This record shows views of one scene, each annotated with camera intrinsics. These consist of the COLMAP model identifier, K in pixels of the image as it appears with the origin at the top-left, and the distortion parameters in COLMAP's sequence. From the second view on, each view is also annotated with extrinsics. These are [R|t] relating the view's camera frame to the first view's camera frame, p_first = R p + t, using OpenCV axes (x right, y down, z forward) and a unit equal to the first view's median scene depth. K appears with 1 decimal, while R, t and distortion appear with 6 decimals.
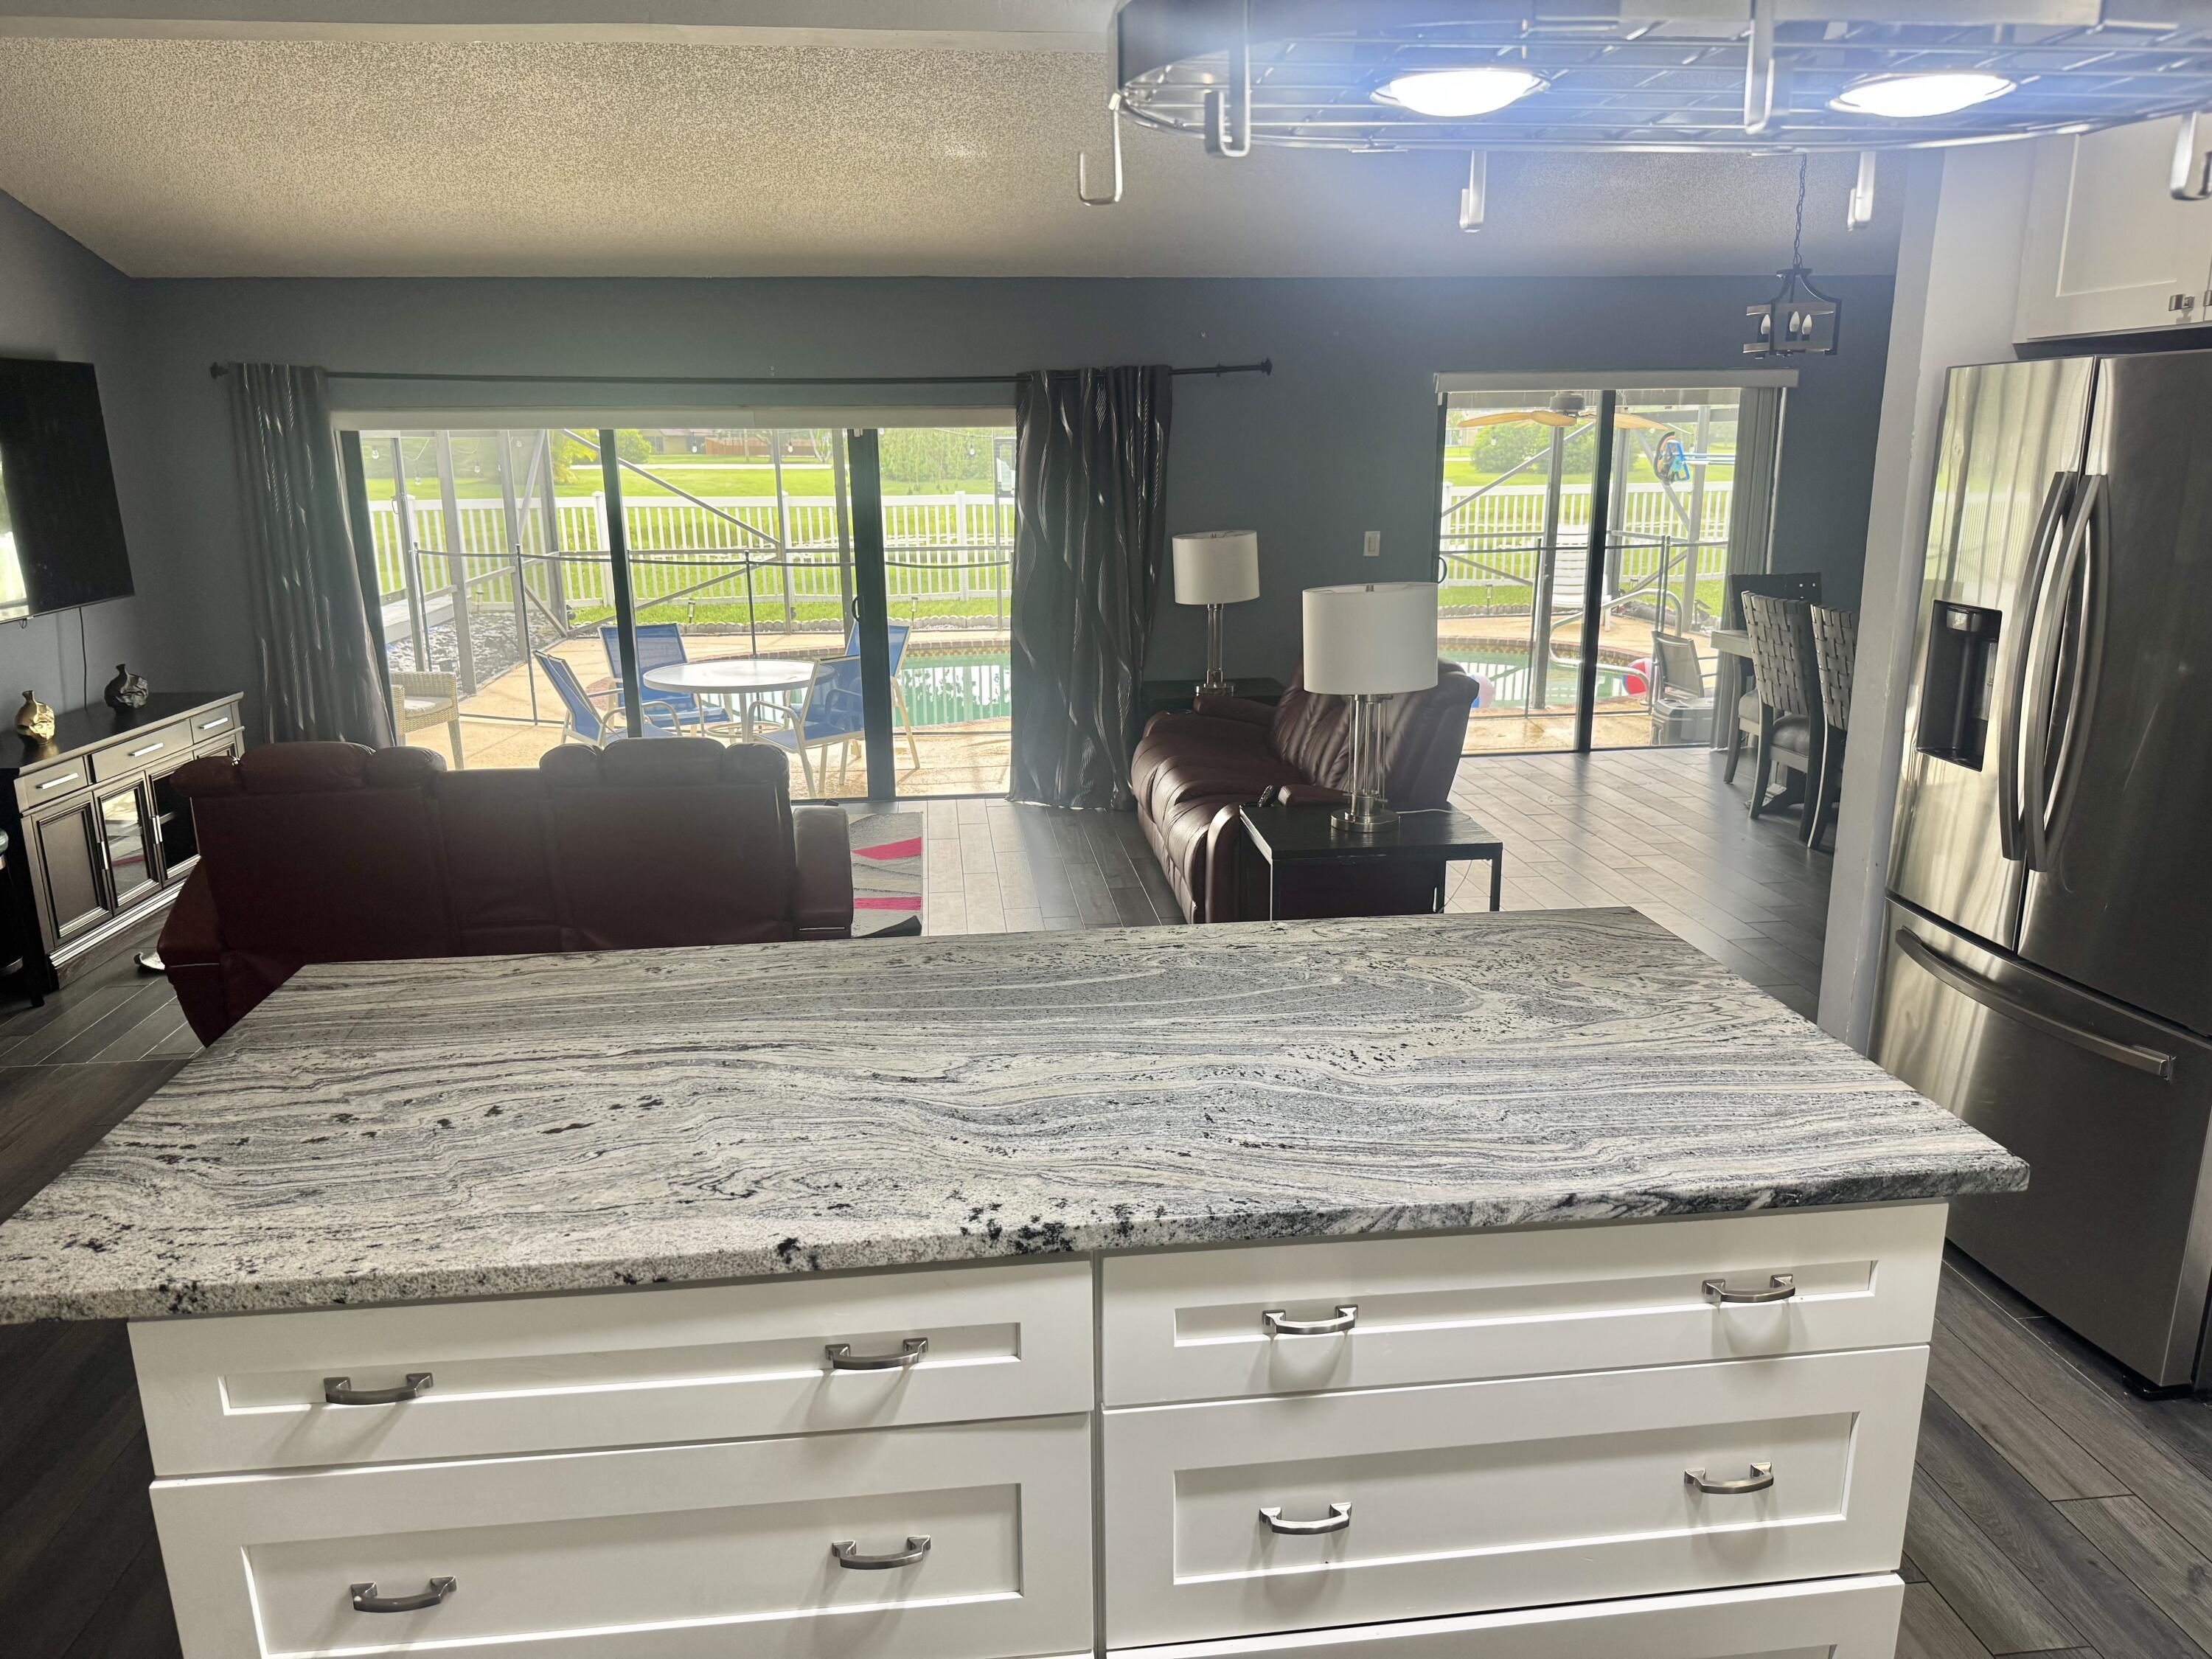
lens RADIAL K [[1555.5, 0, 1092.5], [0, 1555.5, 815.4], [0, 0, 1]] dist [0.130893, -0.228265]
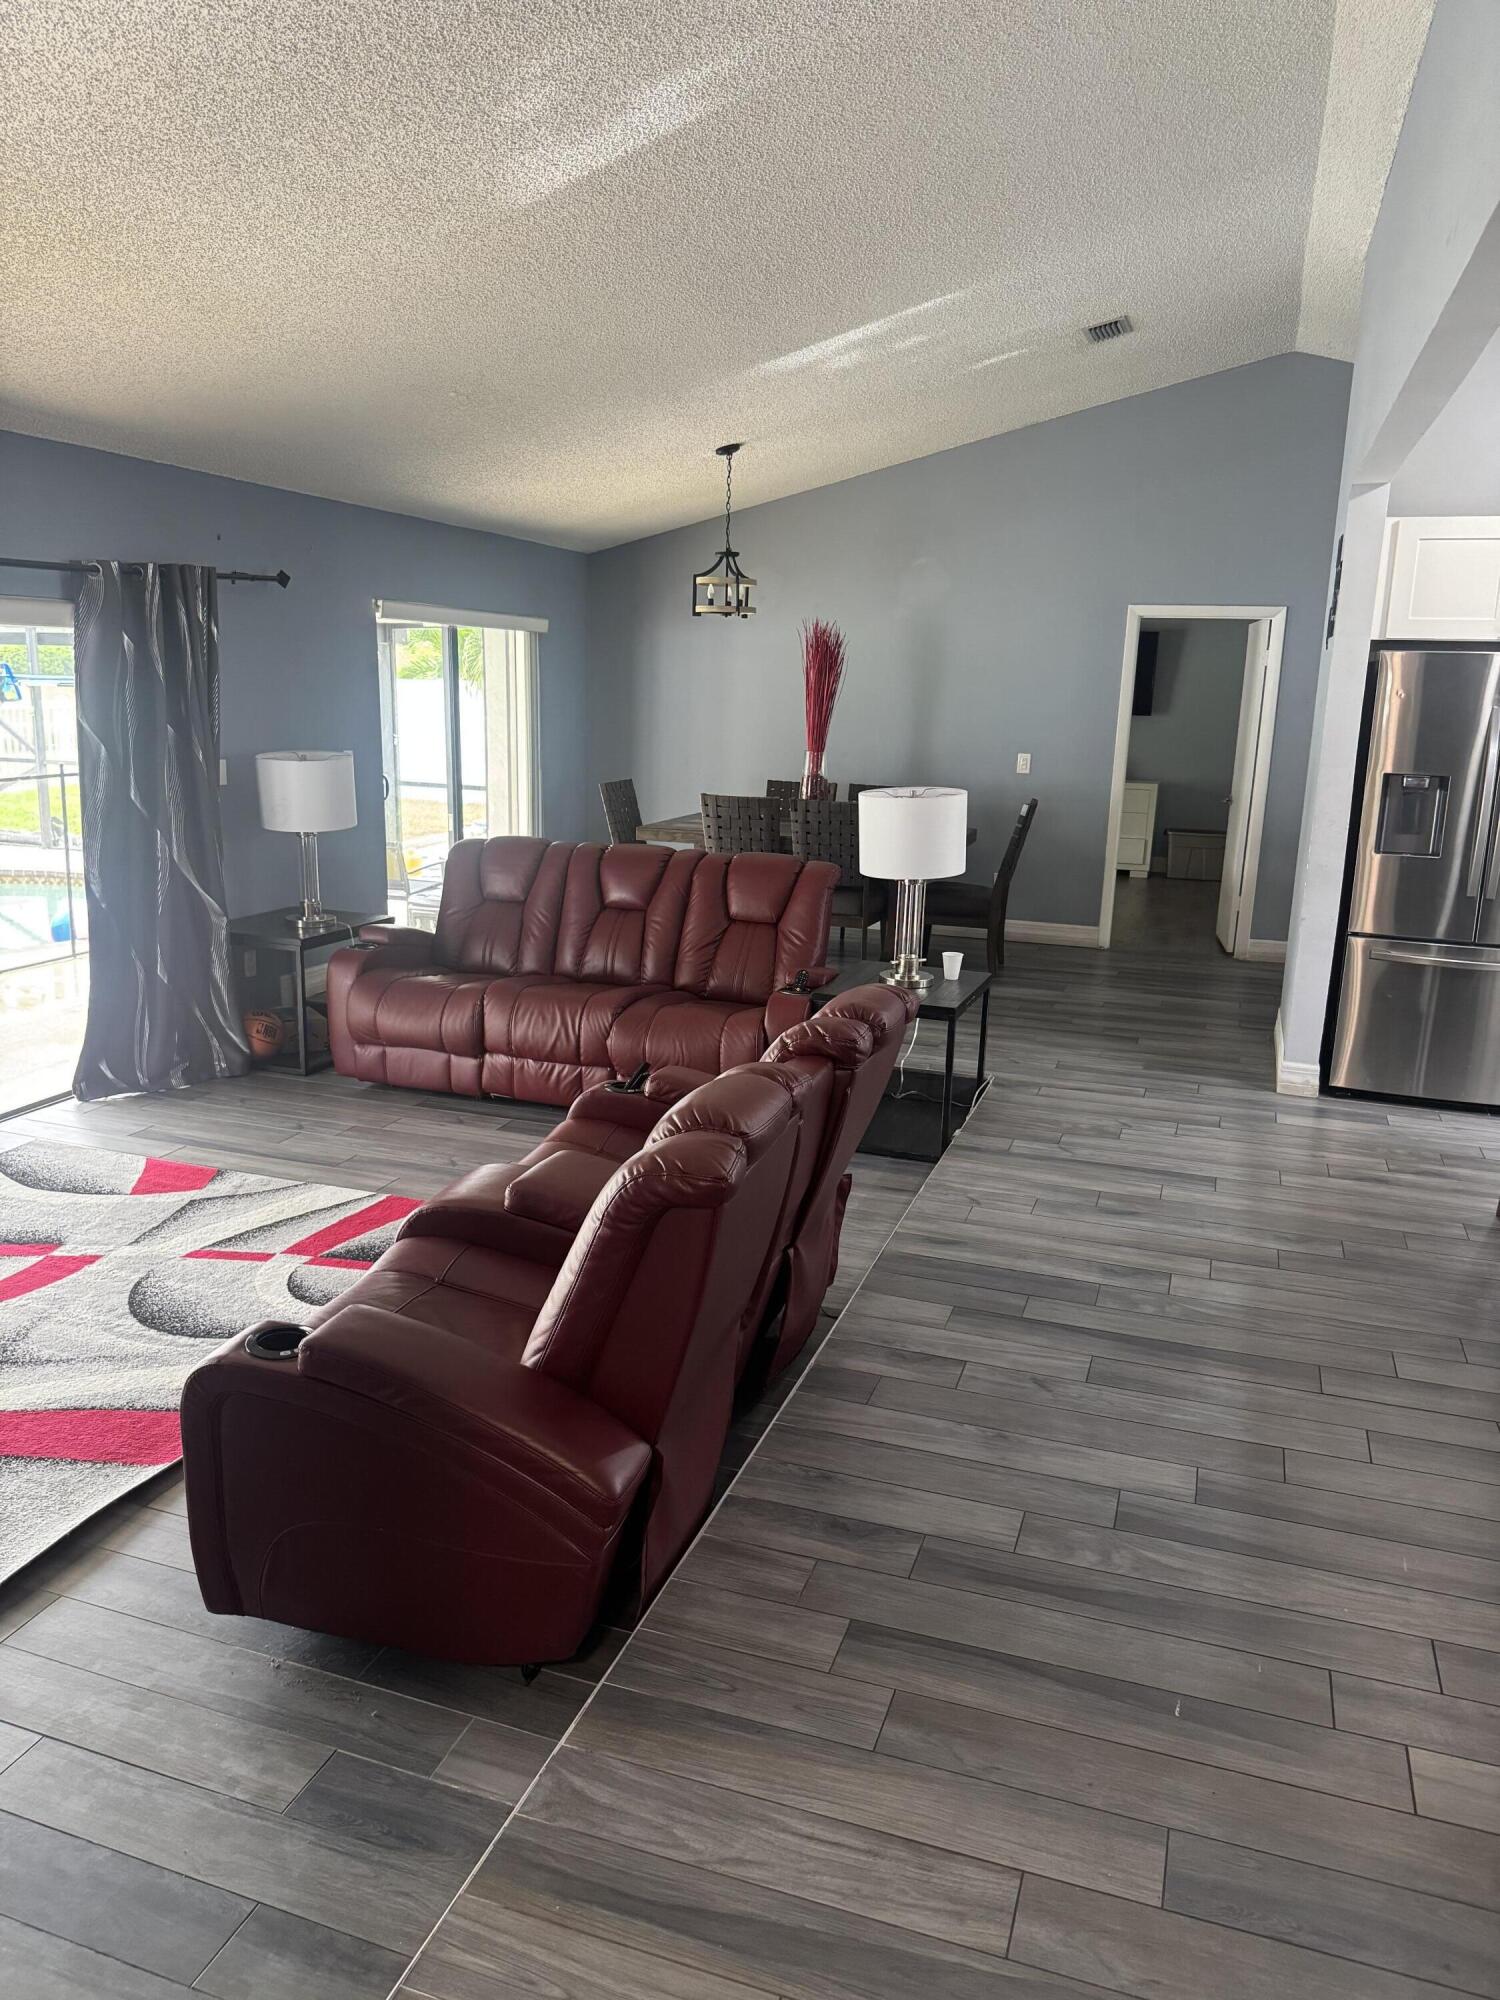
lens RADIAL K [[1406.5, 0, 758.1], [0, 1406.5, 1008.3], [0, 0, 1]] dist [0.130893, -0.228265]
pose [[0.423082, -0.184364, 0.887137, -2.214928], [0.182229, 0.976389, 0.116006, -0.318431], [-0.887578, 0.112582, 0.446689, 1.523937]]
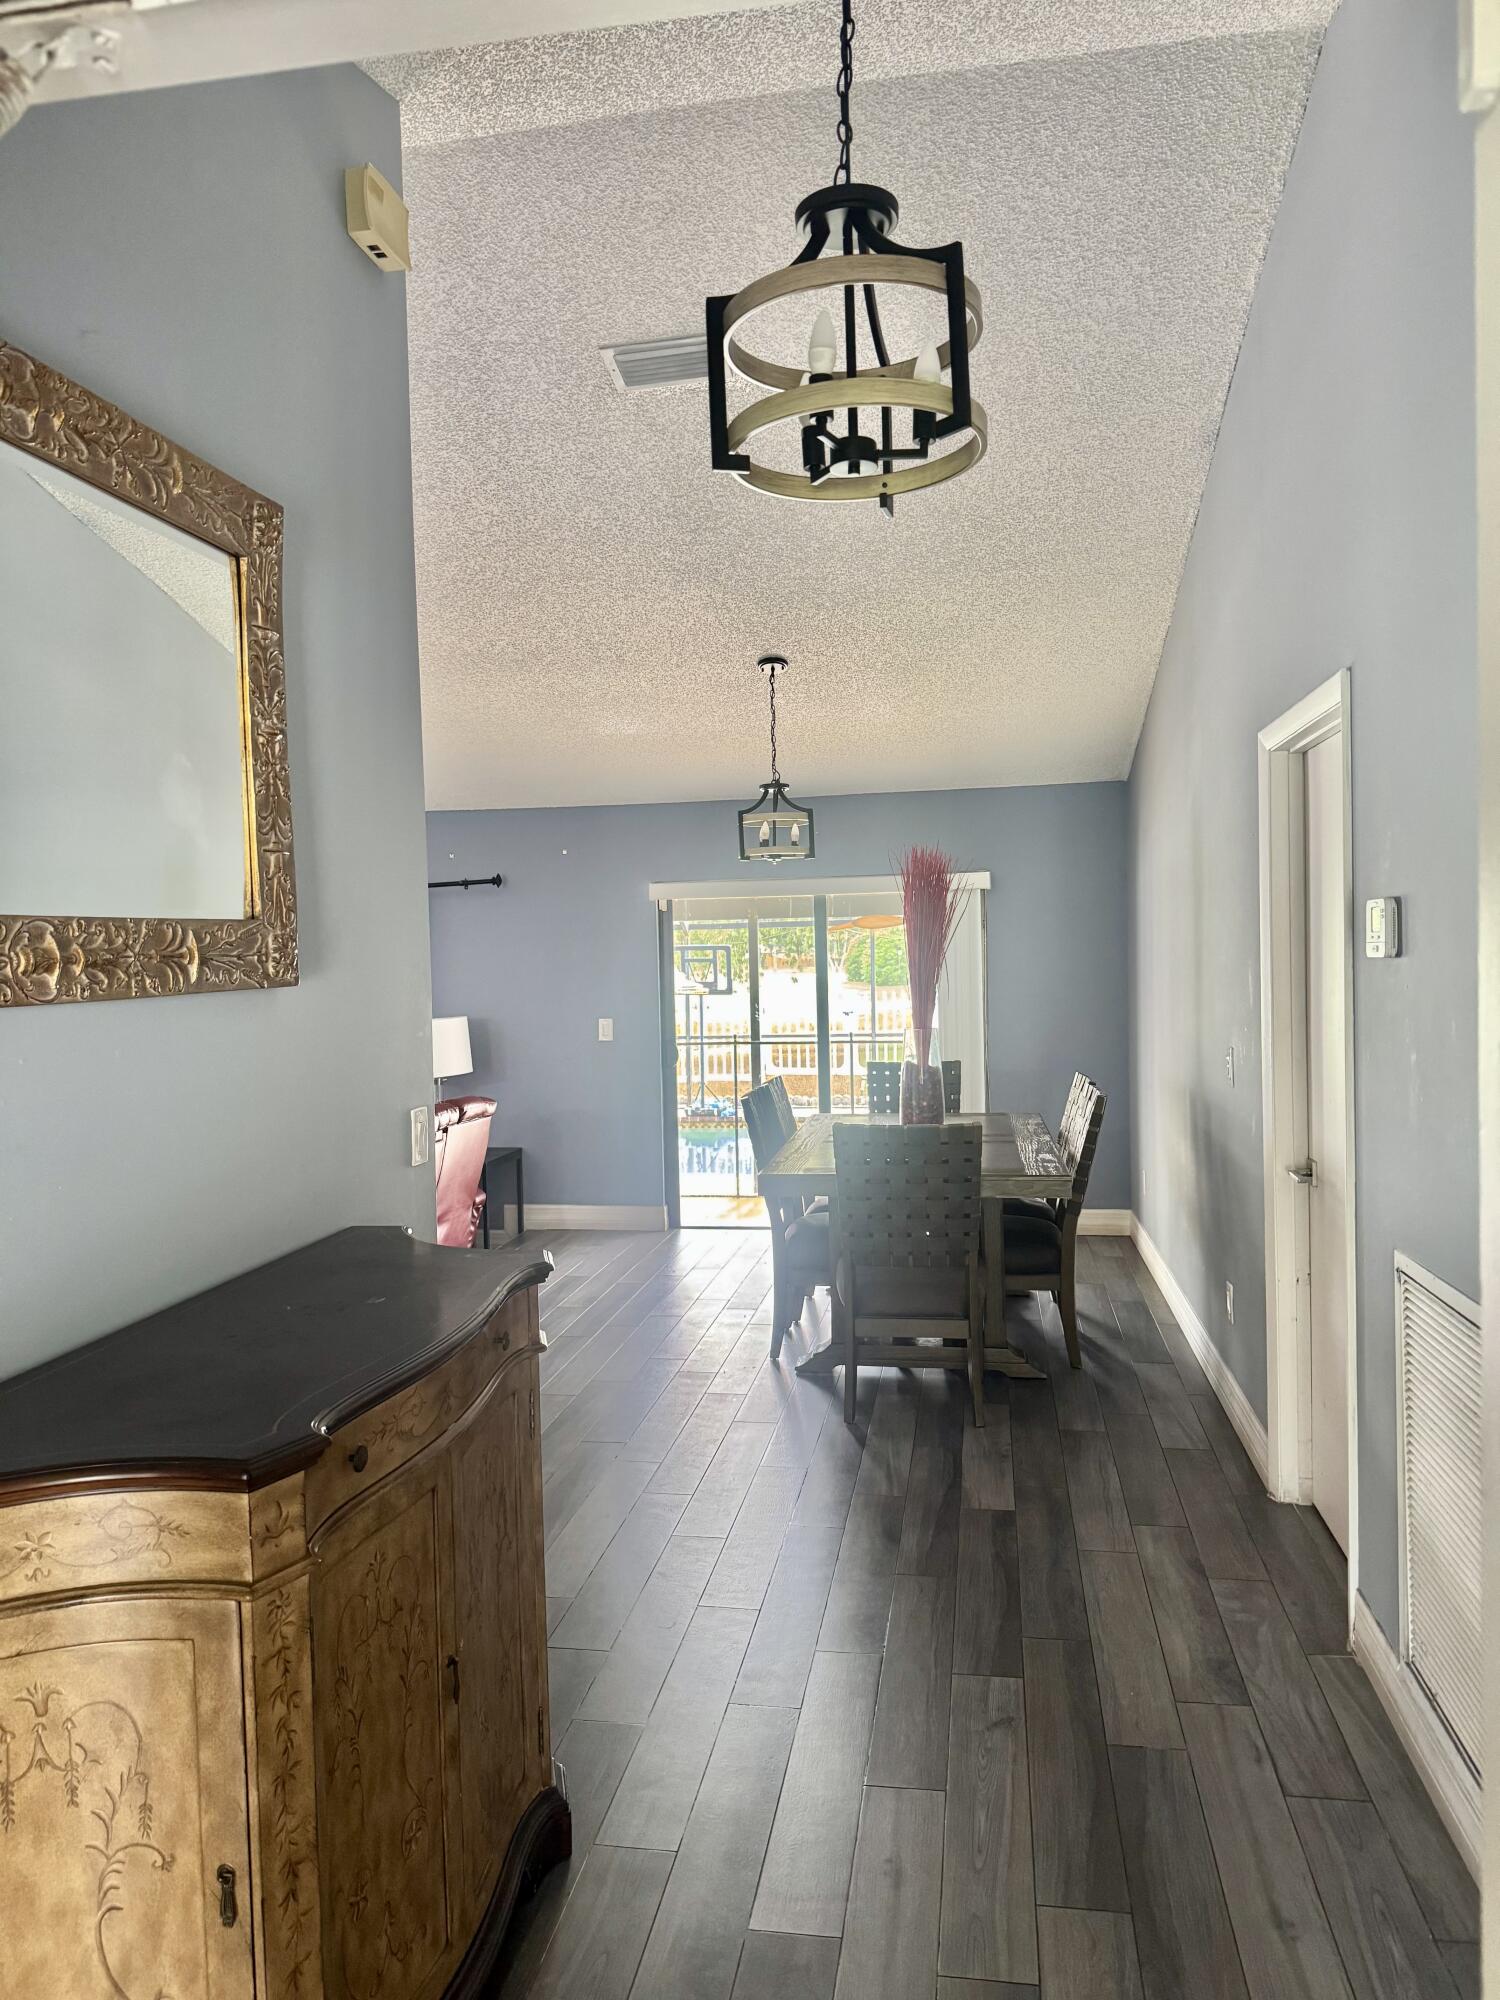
lens RADIAL K [[1410.5, 0, 750.0], [0, 1410.5, 1000.0], [0, 0, 1]] dist [0.121655, -0.163872]
pose [[0.959728, -0.002999, -0.280914, 2.266004], [-0.051201, 0.981328, -0.185403, -0.053266], [0.276224, 0.192320, 0.941654, 0.315009]]
